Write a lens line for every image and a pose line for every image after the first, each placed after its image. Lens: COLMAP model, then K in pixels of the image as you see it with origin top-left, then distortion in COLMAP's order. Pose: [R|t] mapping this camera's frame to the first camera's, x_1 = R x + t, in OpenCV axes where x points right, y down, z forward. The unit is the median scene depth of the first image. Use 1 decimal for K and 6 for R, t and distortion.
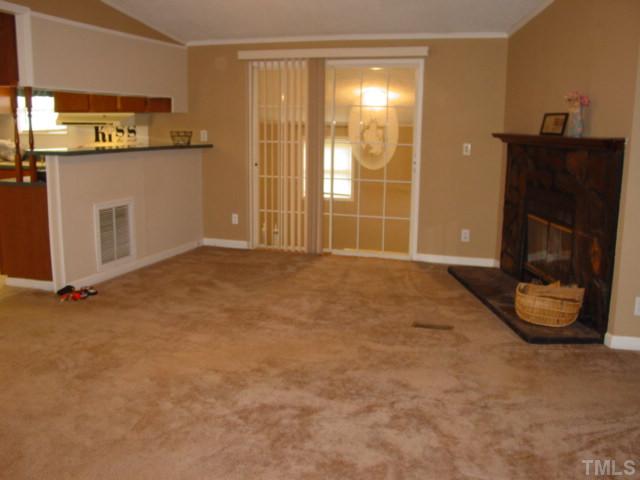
lens RADIAL K [[648.1, 0, 320.6], [0, 648.1, 240.4], [0, 0, 1]] dist [-0.133734, 0.000000]
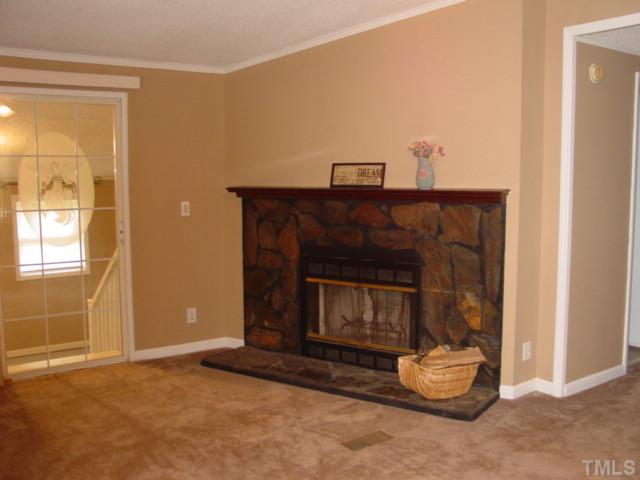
lens RADIAL K [[648.1, 0, 320.1], [0, 648.1, 240.0], [0, 0, 1]] dist [-0.133734, 0.000000]
pose [[0.593993, -0.097700, 0.798516, -0.390211], [0.152360, 0.988296, 0.007584, -0.103671], [-0.789911, 0.117157, 0.601926, 0.481849]]
